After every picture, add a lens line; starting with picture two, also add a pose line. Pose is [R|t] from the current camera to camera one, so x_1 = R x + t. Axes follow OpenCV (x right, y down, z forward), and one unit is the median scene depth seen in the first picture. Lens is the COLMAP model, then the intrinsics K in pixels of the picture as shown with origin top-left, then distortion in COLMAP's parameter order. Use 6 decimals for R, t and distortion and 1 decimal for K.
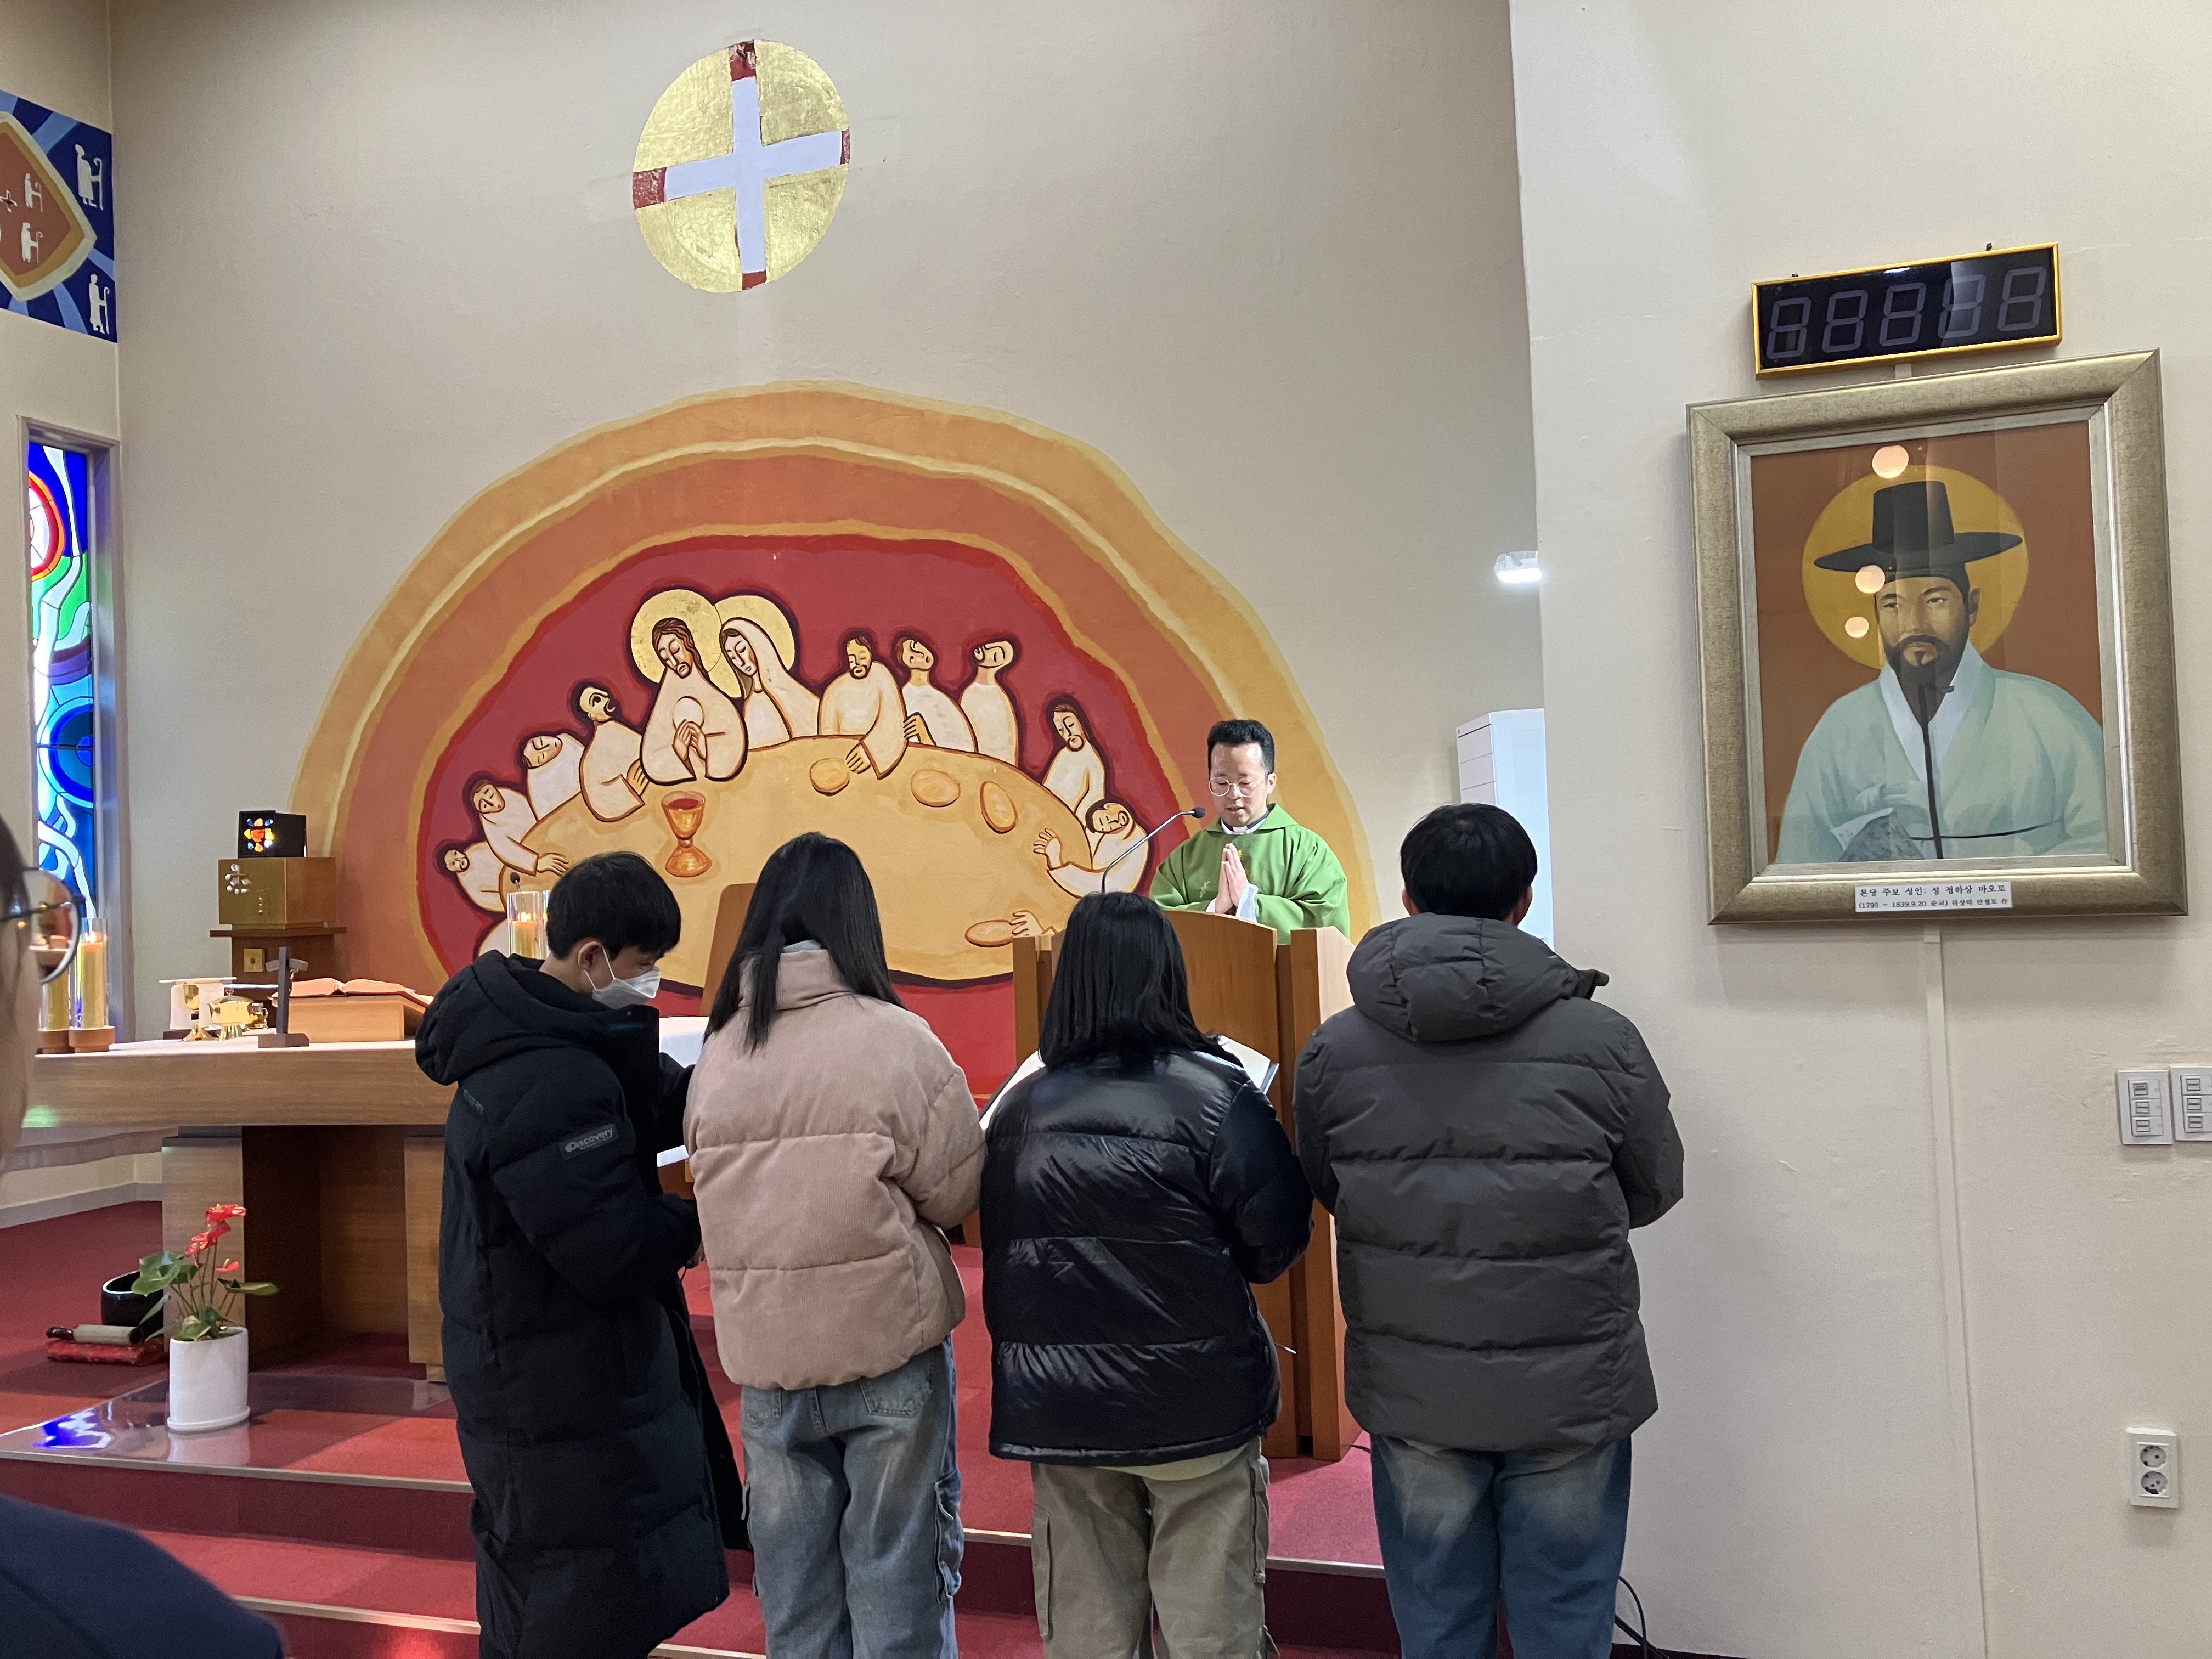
lens RADIAL K [[1751.7, 0, 1106.0], [0, 1751.7, 829.5], [0, 0, 1]] dist [0.064993, -0.101642]
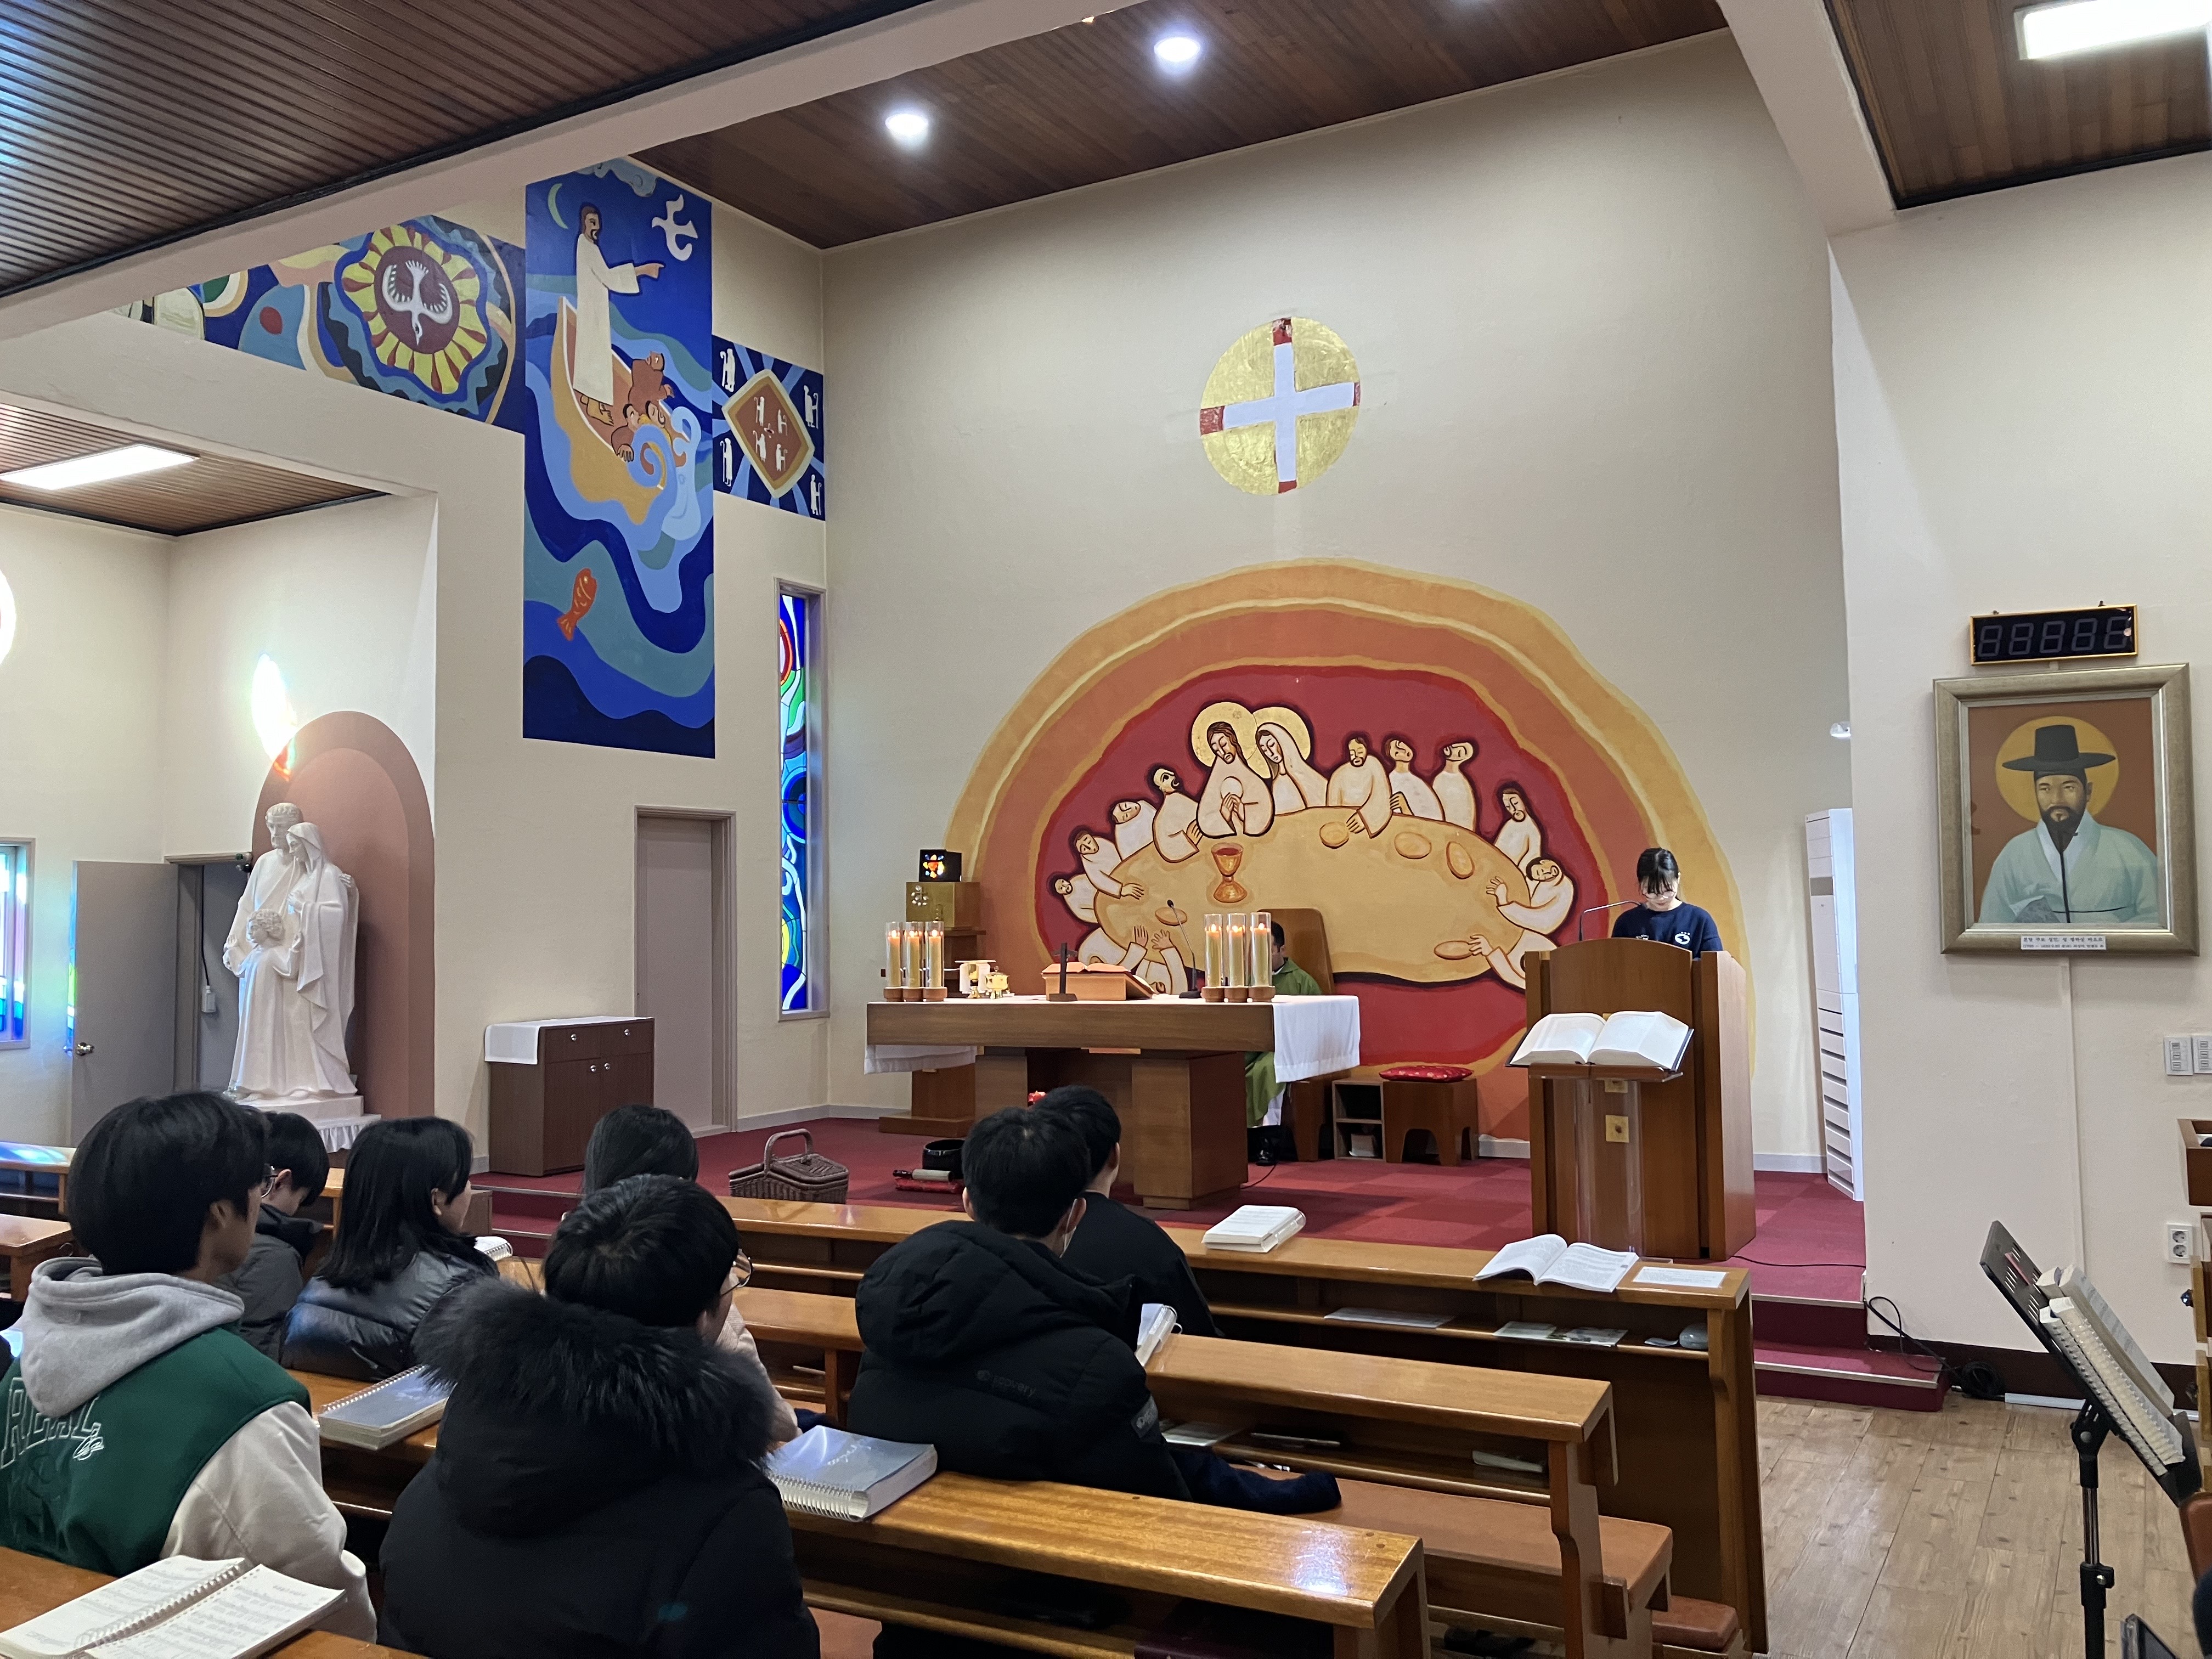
lens RADIAL K [[1793.0, 0, 1085.1], [0, 1793.0, 818.5], [0, 0, 1]] dist [0.171340, -0.243279]
pose [[0.981655, 0.016648, -0.189936, -0.078597], [-0.019696, 0.999706, -0.014172, -0.018895], [0.189645, 0.017653, 0.981694, -0.466873]]
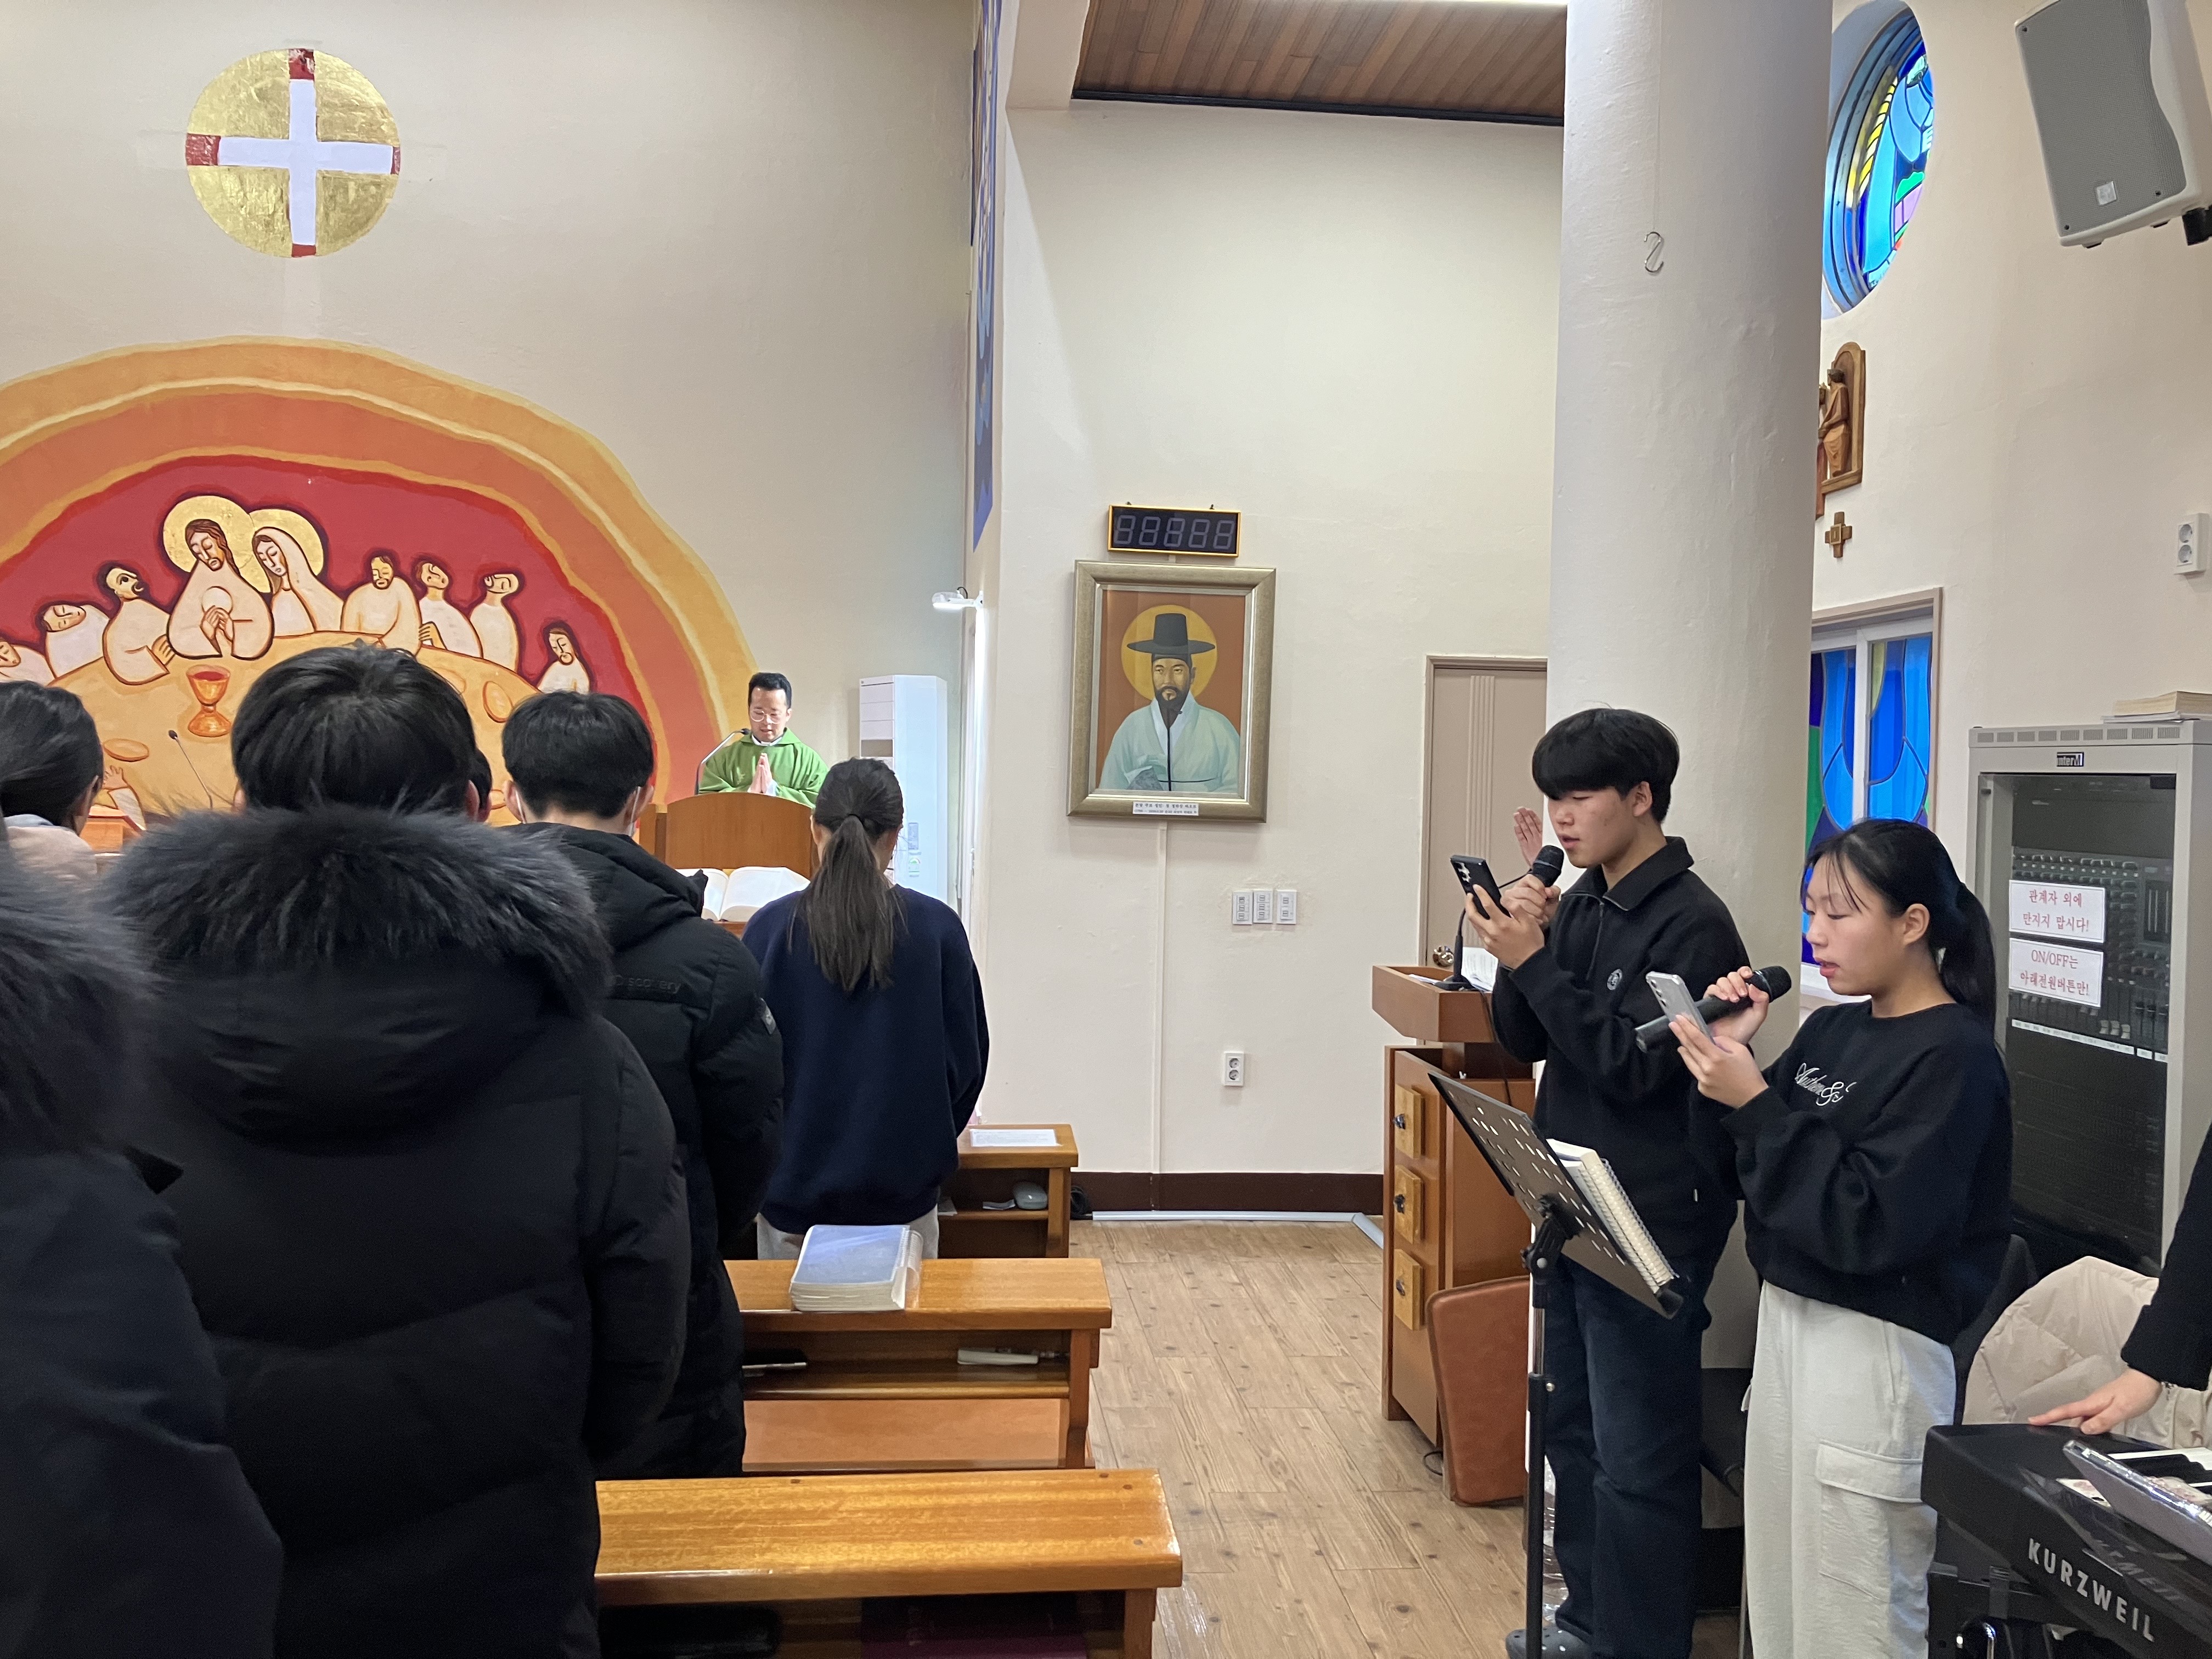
lens RADIAL K [[1812.0, 0, 1106.0], [0, 1812.0, 829.5], [0, 0, 1]] dist [-0.083064, 0.143420]
pose [[0.898705, 0.051538, 0.435516, -0.221476], [-0.077650, 0.996080, 0.042361, -0.009623], [-0.431625, -0.071888, 0.899184, -0.378996]]
